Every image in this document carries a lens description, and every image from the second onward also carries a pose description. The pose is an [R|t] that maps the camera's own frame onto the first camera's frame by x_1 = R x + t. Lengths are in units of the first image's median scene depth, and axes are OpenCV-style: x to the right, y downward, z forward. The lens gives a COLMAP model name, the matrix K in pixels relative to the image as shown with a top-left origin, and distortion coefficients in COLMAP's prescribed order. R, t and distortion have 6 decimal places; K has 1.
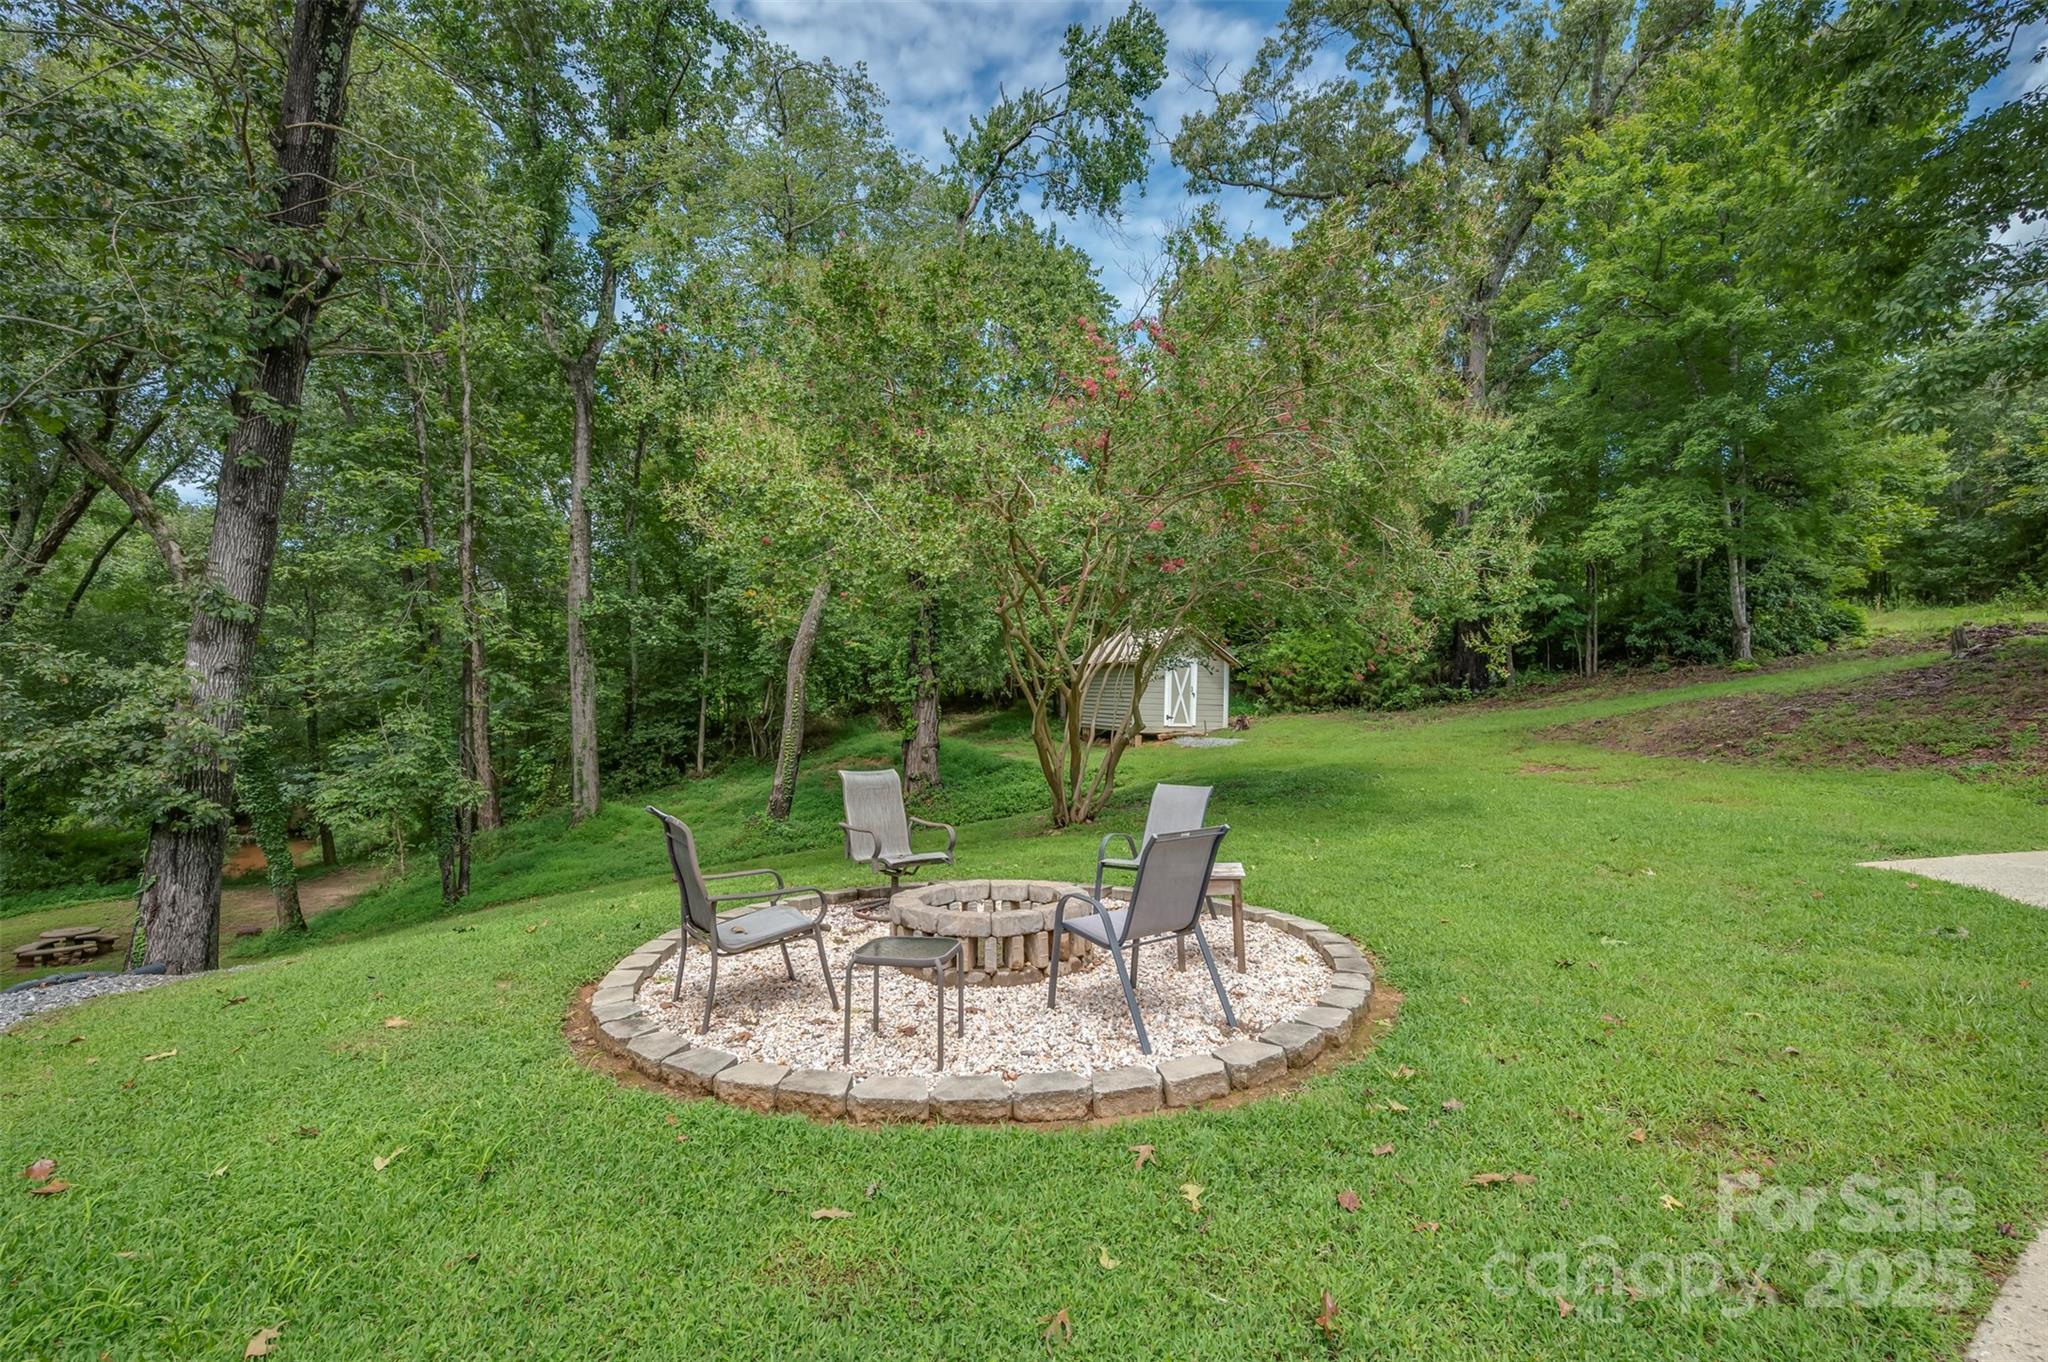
lens RADIAL K [[821.7, 0, 1024.0], [0, 821.7, 681.0], [0, 0, 1]] dist [0.001740, 0.000090]
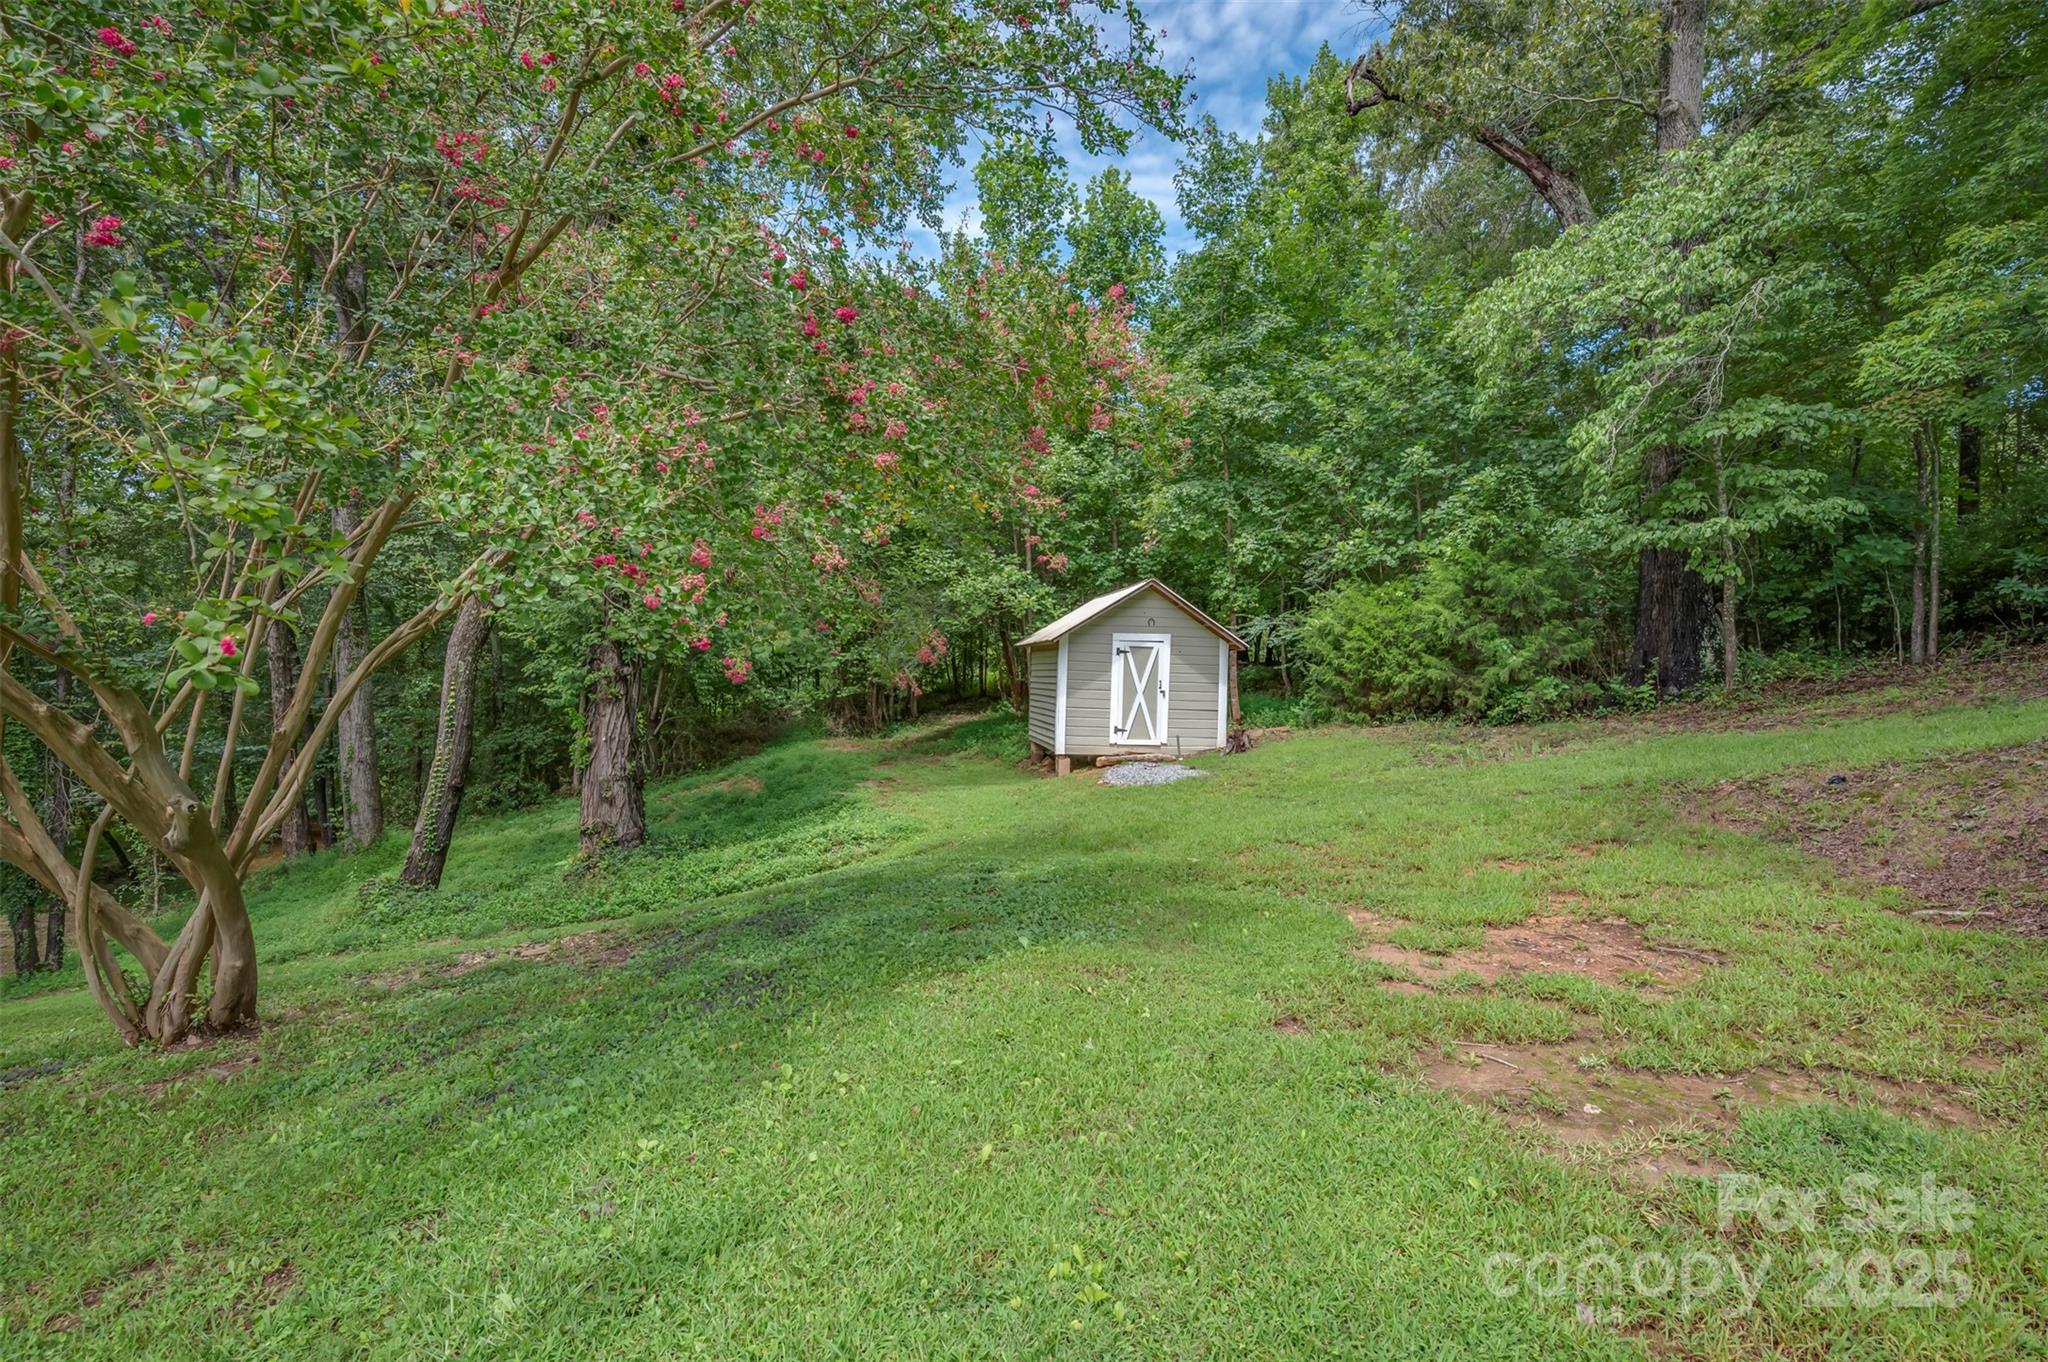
lens RADIAL K [[937.8, 0, 1024.0], [0, 937.8, 681.0], [0, 0, 1]] dist [-0.000279, -0.000555]
pose [[0.977638, 0.002720, -0.210276, 0.255018], [0.000208, 0.999903, 0.013898, -0.002266], [0.210294, -0.013631, 0.977543, 0.298116]]
